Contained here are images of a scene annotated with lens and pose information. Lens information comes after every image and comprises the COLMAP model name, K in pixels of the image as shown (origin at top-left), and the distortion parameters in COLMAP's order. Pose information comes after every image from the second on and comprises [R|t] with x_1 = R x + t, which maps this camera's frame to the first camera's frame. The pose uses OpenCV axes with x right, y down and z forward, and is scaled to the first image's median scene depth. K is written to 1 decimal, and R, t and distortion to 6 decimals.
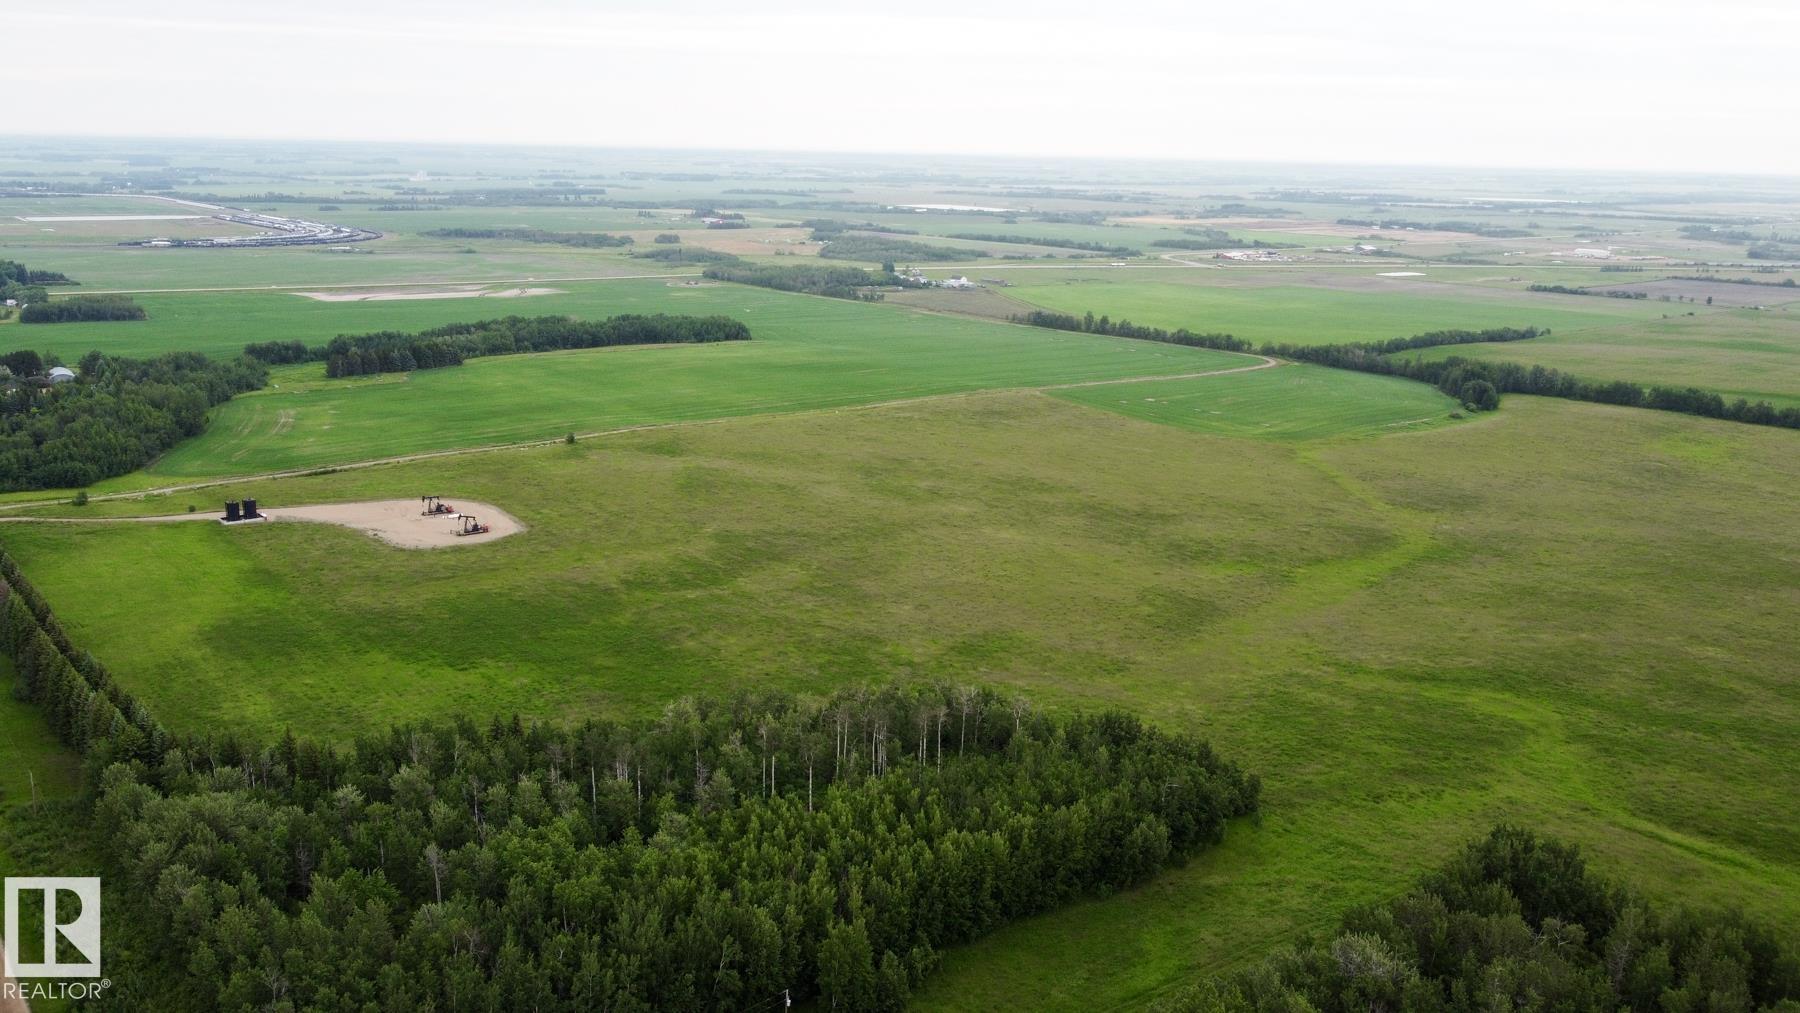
lens RADIAL K [[1356.2, 0, 900.0], [0, 1356.2, 506.5], [0, 0, 1]] dist [-0.001547, -0.005755]
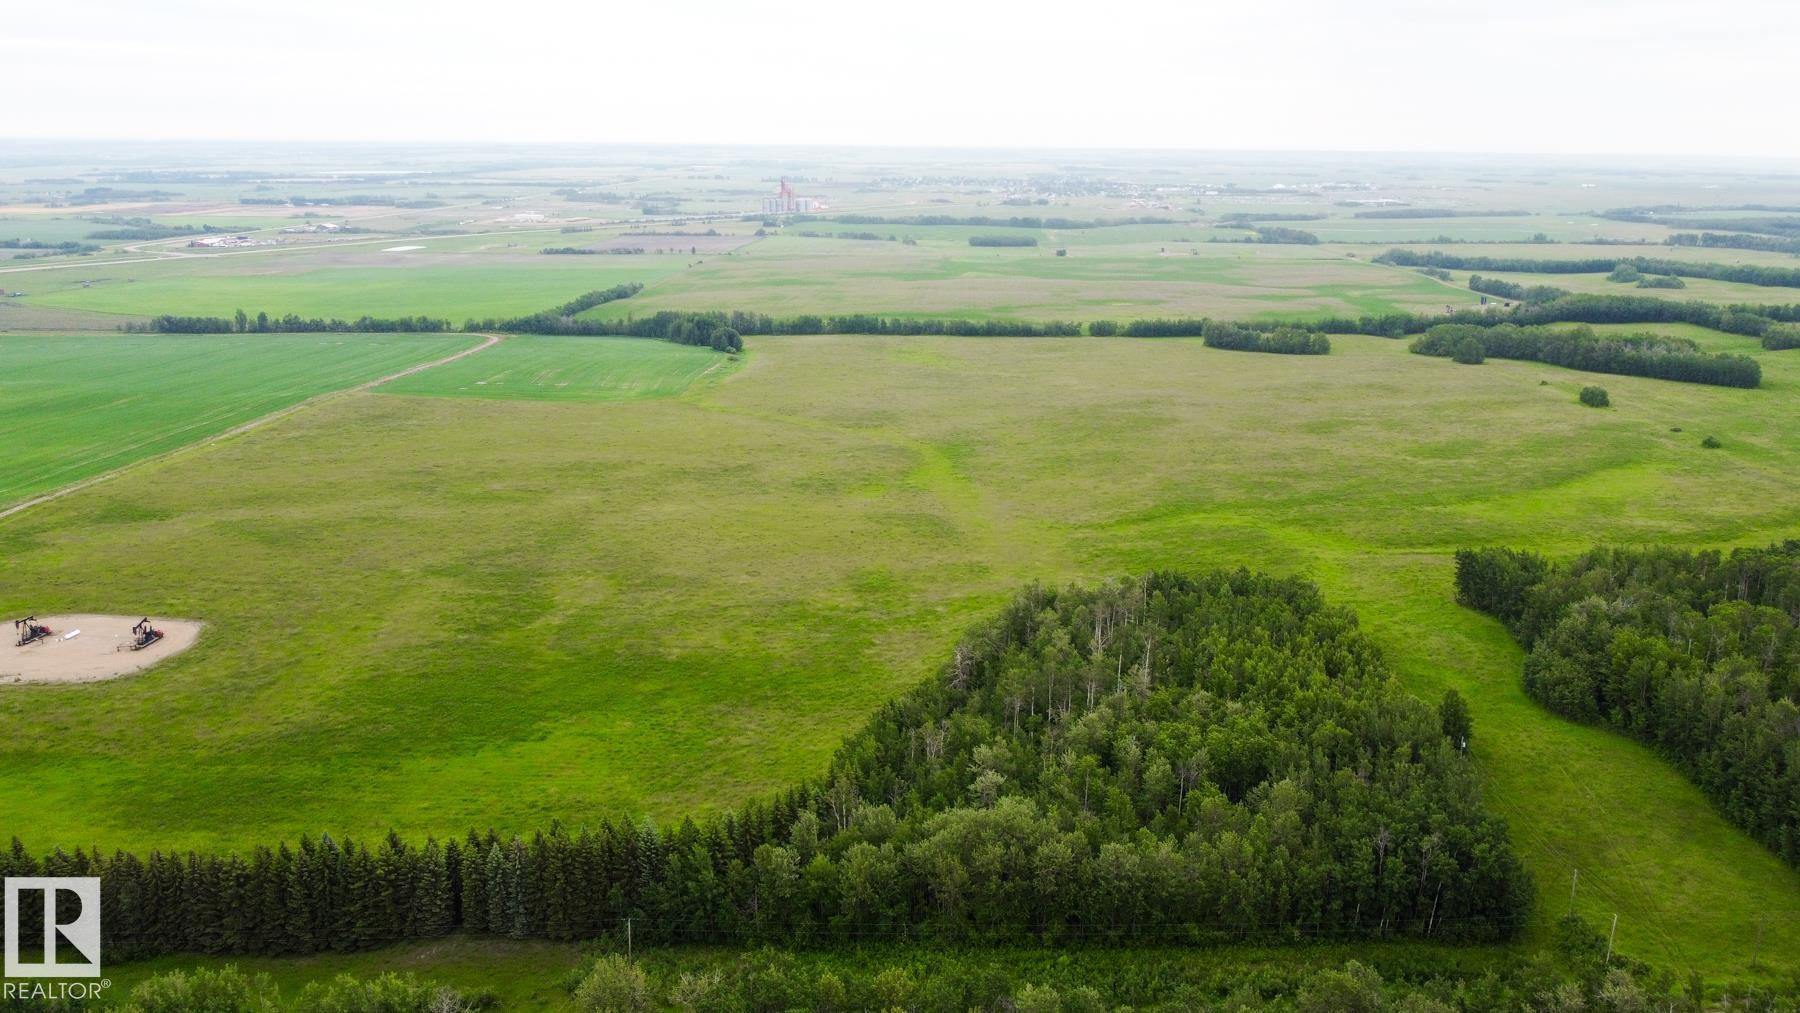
lens RADIAL K [[1356.2, 0, 900.0], [0, 1356.2, 506.5], [0, 0, 1]] dist [-0.001547, -0.005755]
pose [[0.685451, -0.204610, 0.698779, -0.227644], [0.191414, 0.976585, 0.098192, -0.021046], [-0.702508, 0.066450, 0.708566, 0.060992]]
